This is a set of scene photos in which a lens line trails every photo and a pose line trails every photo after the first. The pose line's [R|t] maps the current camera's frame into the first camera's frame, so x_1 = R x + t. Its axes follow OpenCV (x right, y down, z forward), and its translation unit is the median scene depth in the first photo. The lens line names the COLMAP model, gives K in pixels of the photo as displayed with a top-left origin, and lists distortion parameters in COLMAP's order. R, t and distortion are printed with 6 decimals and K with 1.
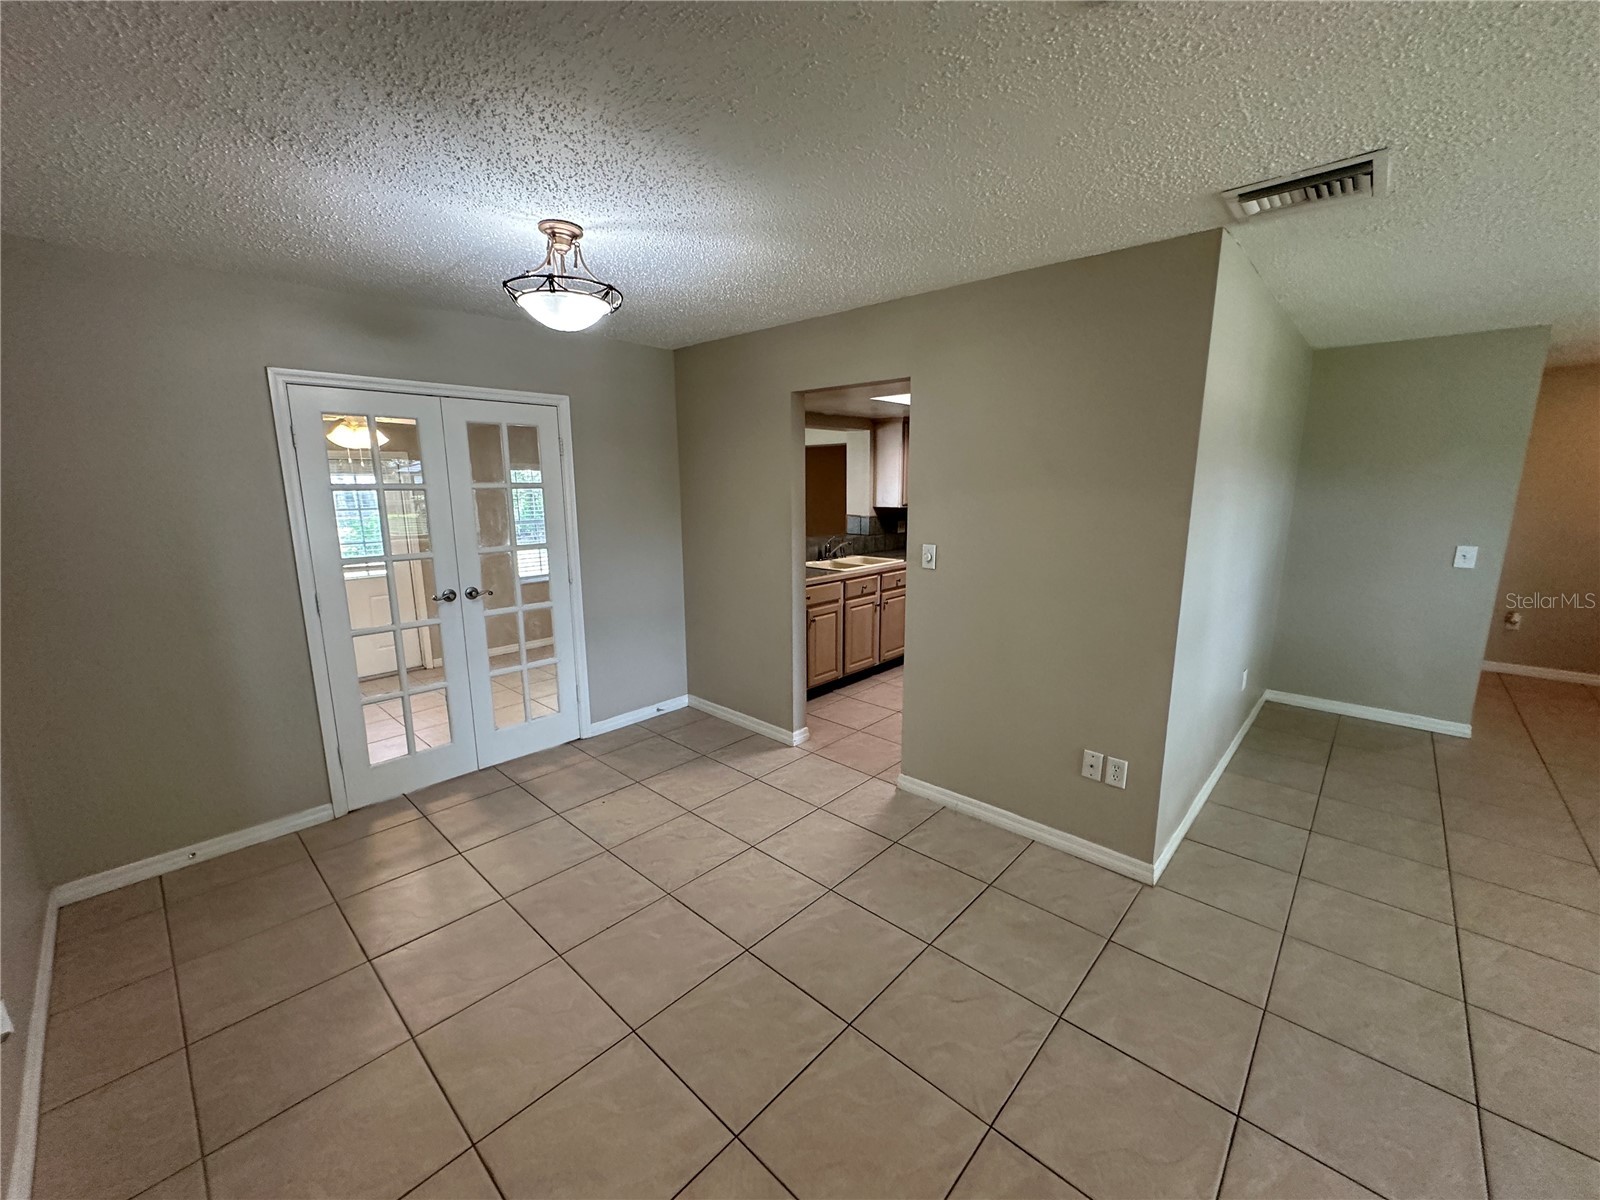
lens RADIAL K [[637.5, 0, 798.5], [0, 637.5, 601.1], [0, 0, 1]] dist [-0.003453, 0.000947]
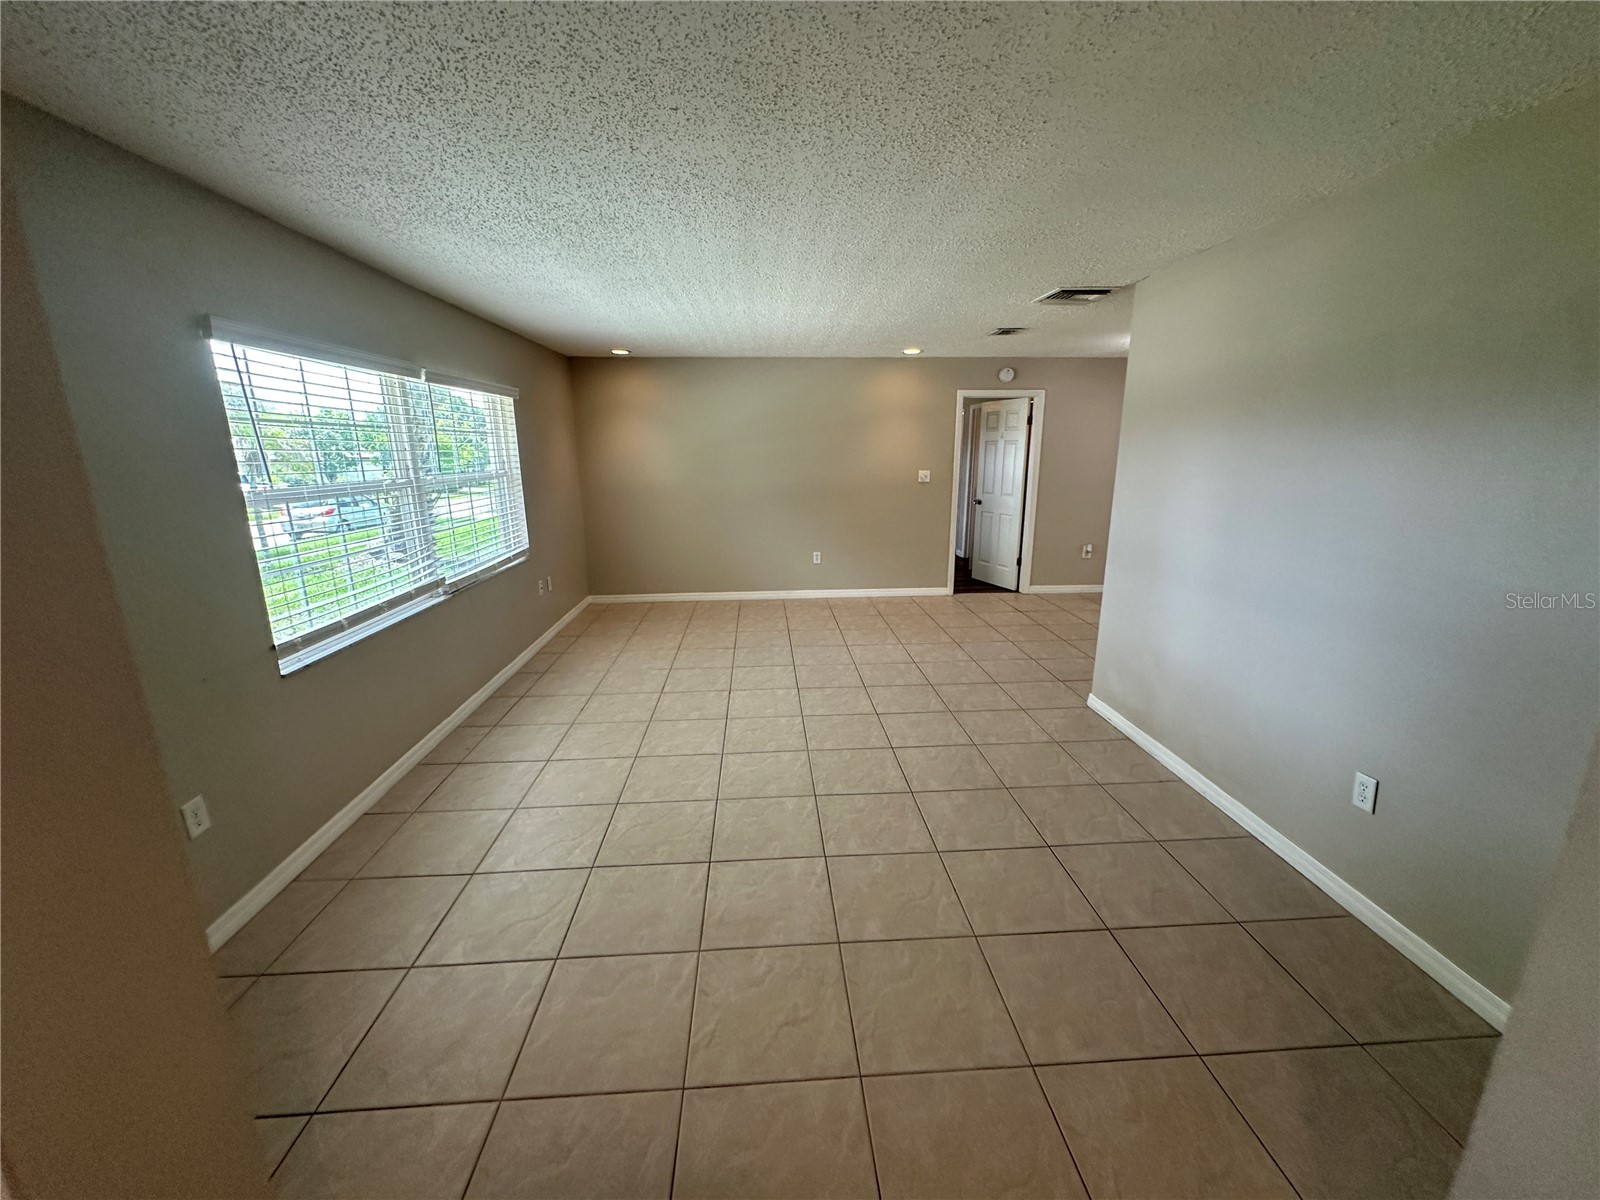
lens RADIAL K [[637.5, 0, 800.1], [0, 637.5, 596.5], [0, 0, 1]] dist [-0.003453, 0.000947]
pose [[-0.689151, 0.174845, -0.703207, 1.466086], [-0.129064, 0.925317, 0.356554, -0.184390], [0.713031, 0.336478, -0.615117, 0.958832]]
